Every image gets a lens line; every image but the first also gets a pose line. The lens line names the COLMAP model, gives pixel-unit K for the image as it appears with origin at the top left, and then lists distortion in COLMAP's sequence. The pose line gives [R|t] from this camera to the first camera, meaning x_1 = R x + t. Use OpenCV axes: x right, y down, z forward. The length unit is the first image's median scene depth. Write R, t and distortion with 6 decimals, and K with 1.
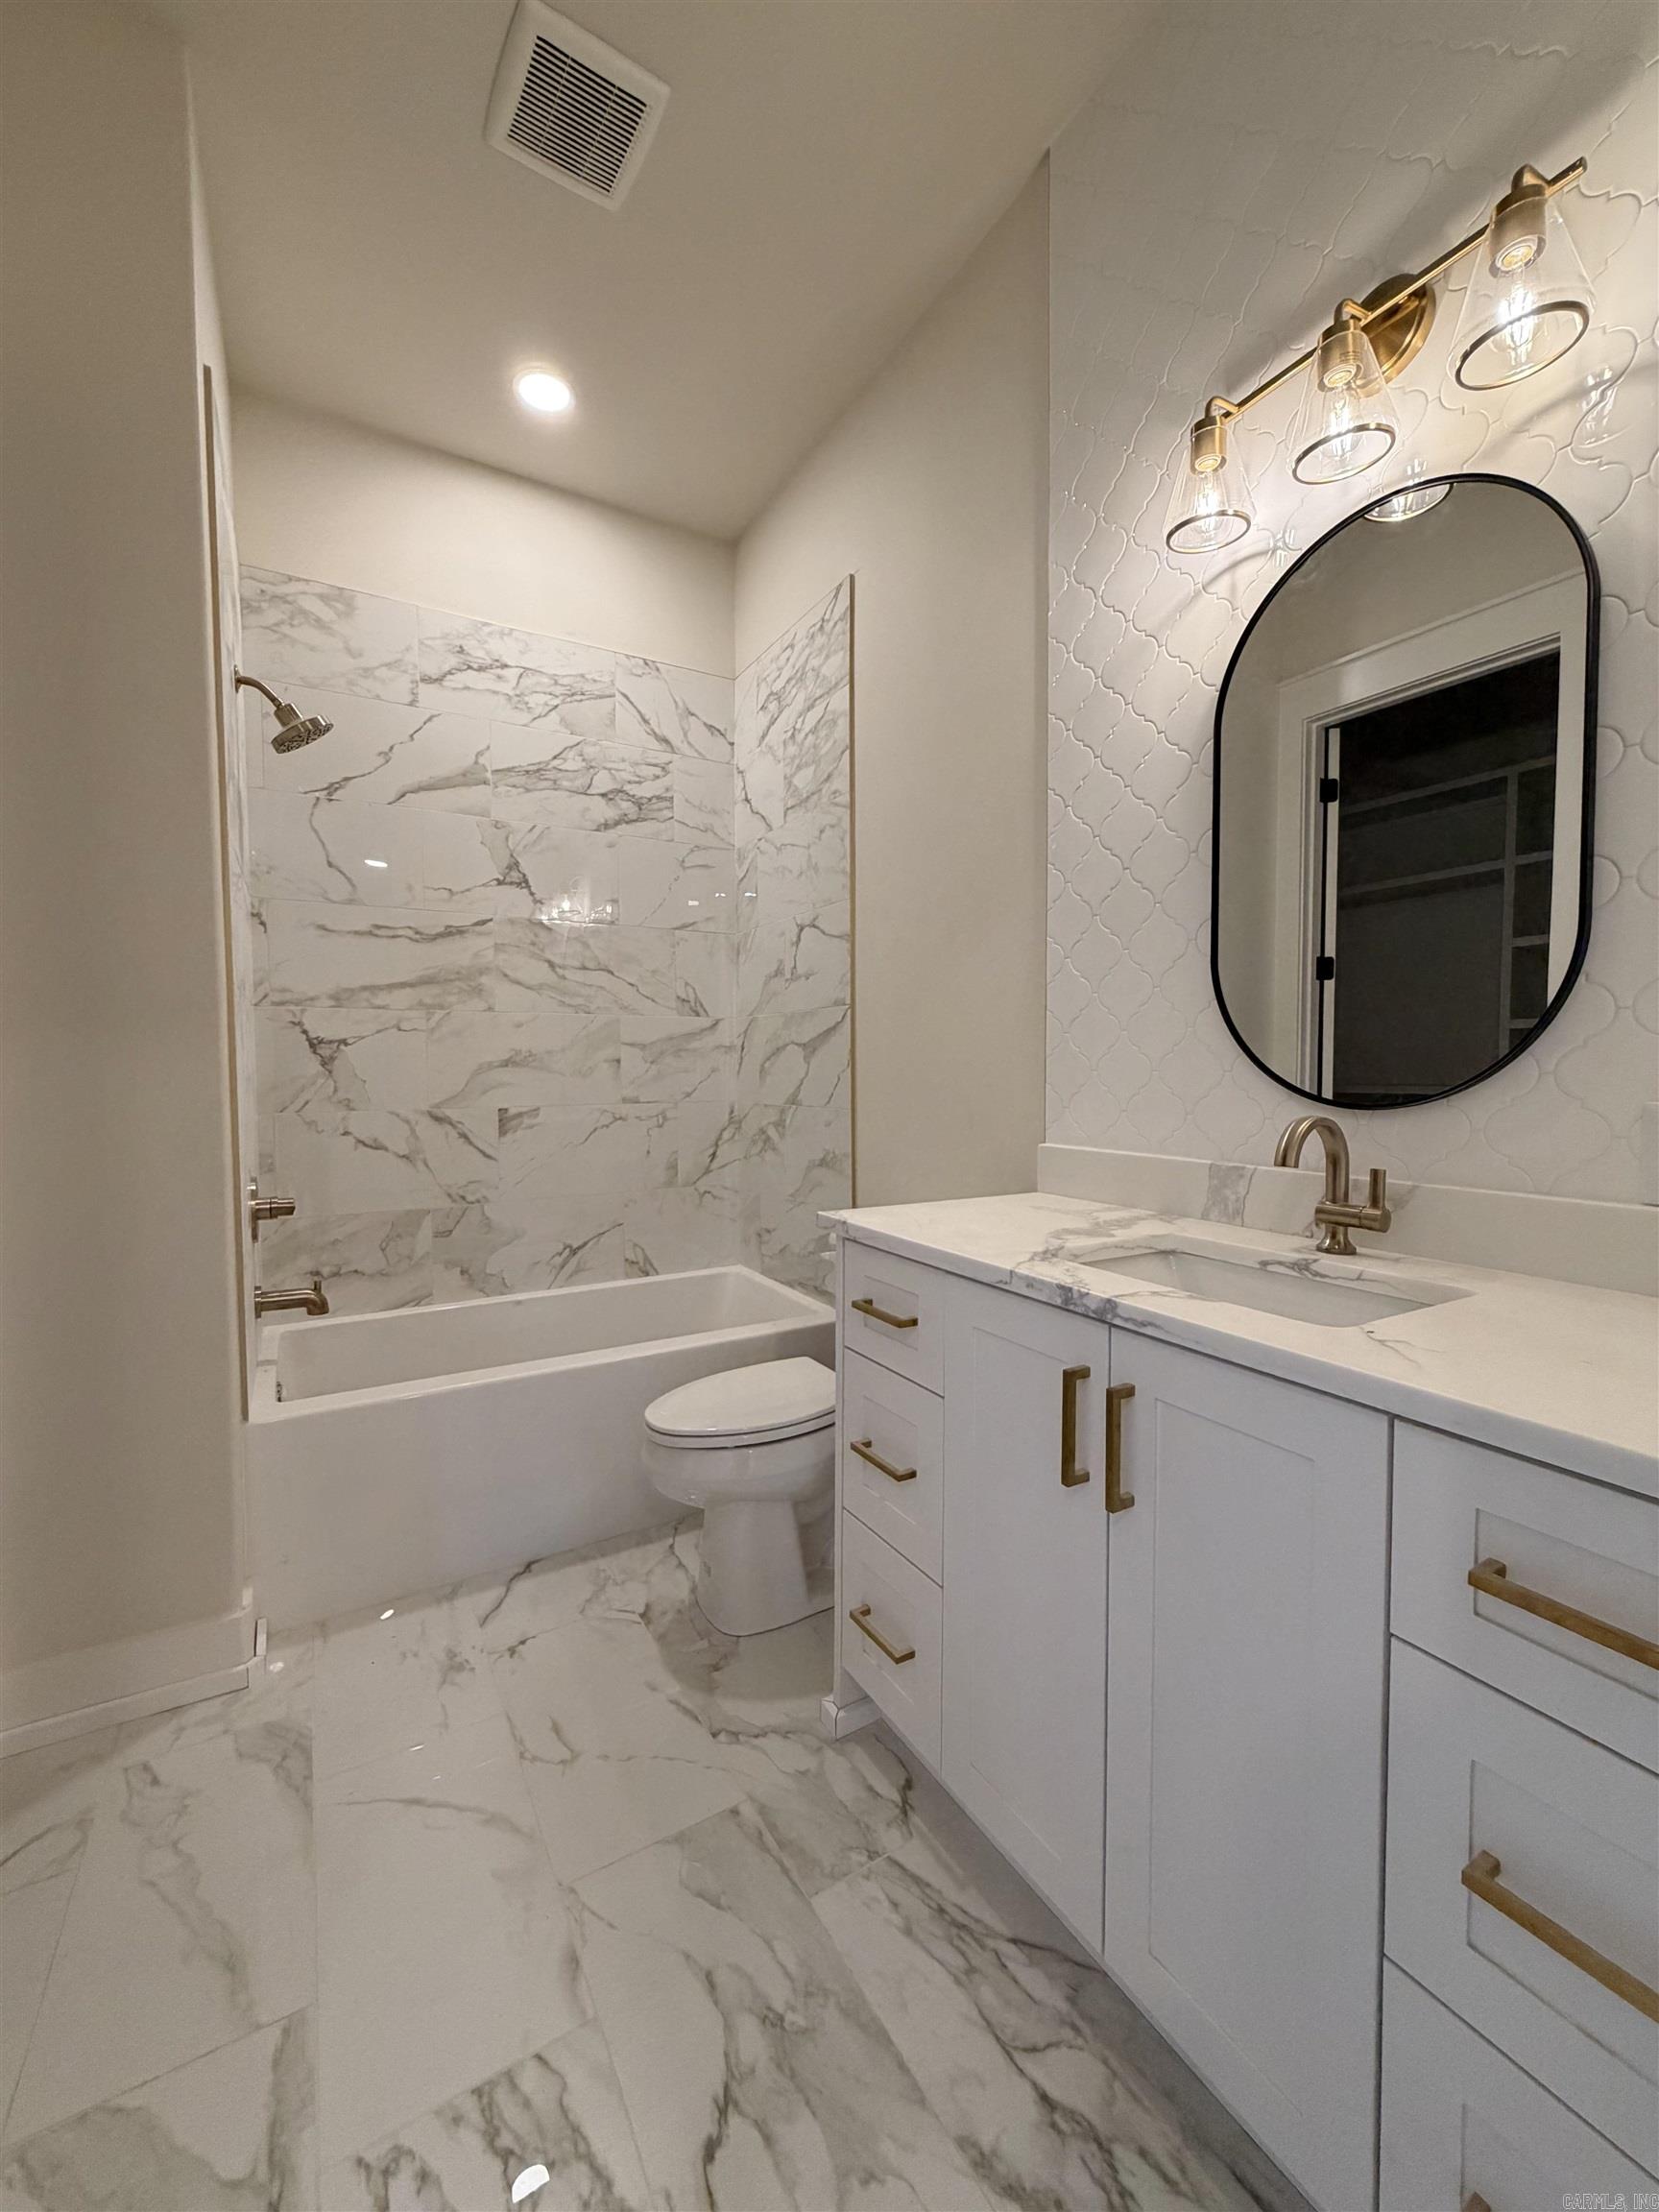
lens RADIAL K [[881.5, 0, 836.7], [0, 881.5, 1103.2], [0, 0, 1]] dist [-0.001900, -0.000404]
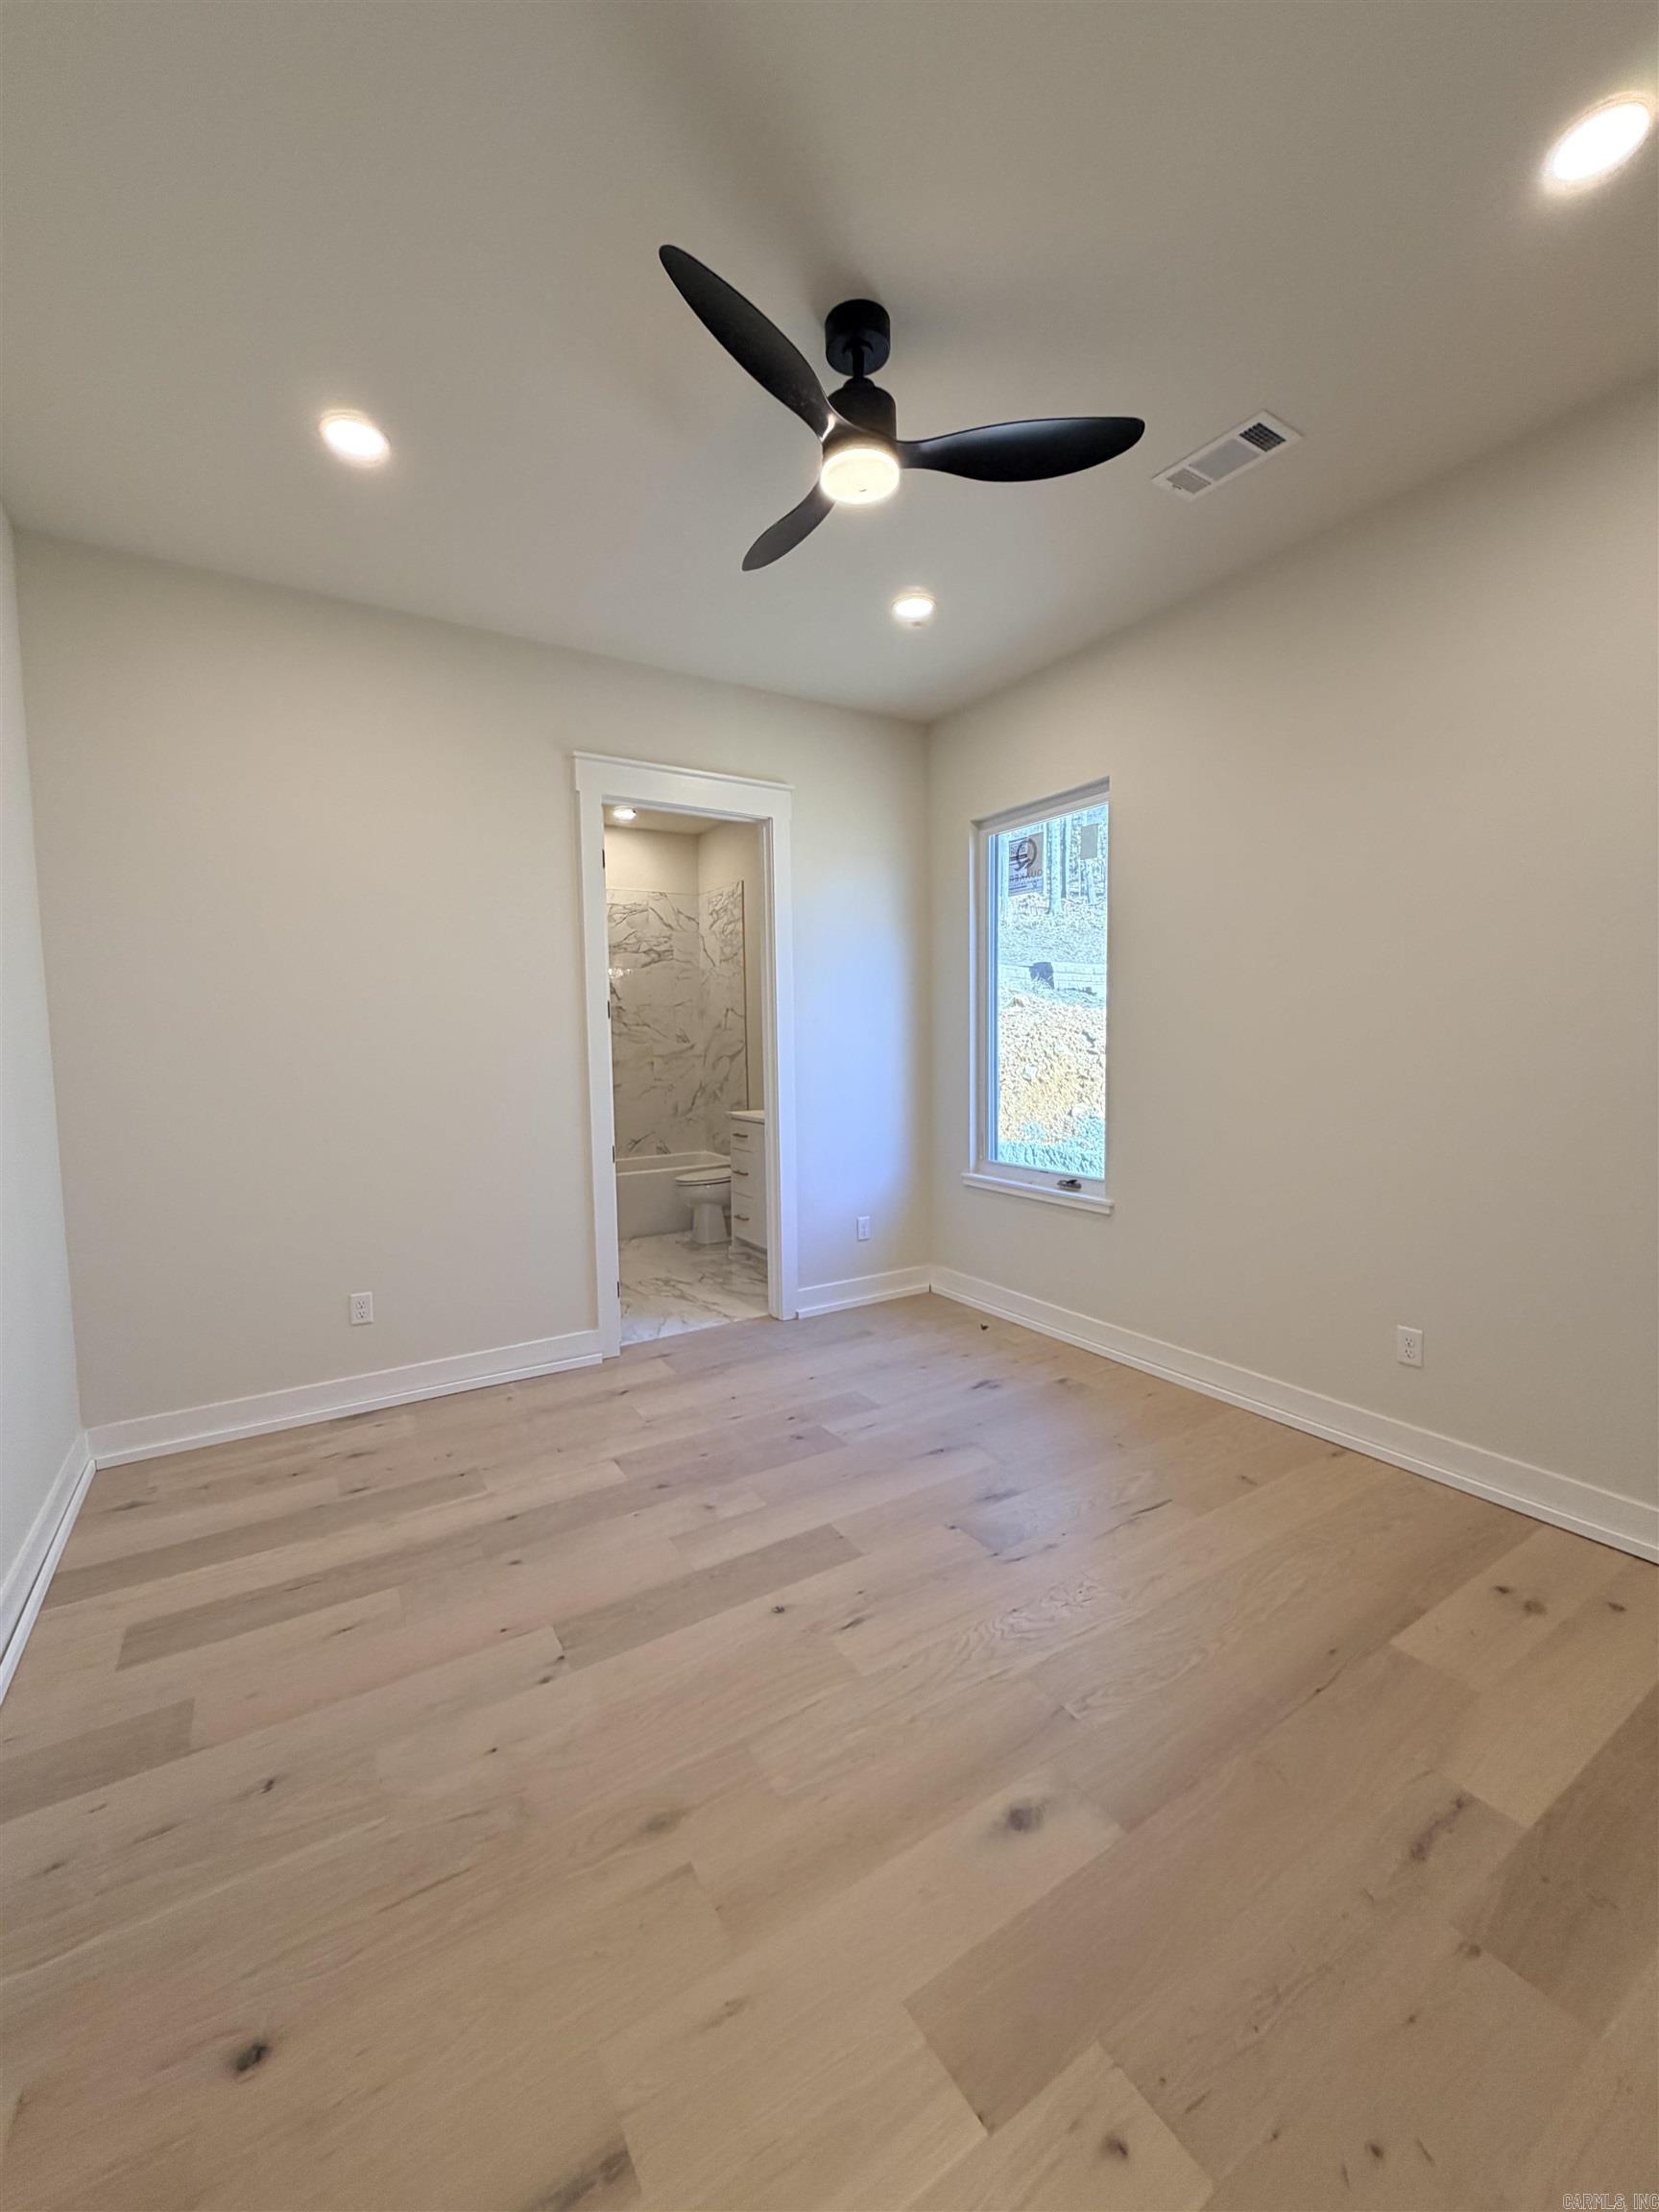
lens RADIAL K [[881.5, 0, 836.7], [0, 881.5, 1103.2], [0, 0, 1]] dist [-0.001900, -0.000404]
pose [[0.999392, -0.013046, 0.032325, 0.171917], [0.012028, 0.999432, 0.031482, -0.008908], [-0.032718, -0.031074, 0.998981, -1.404544]]
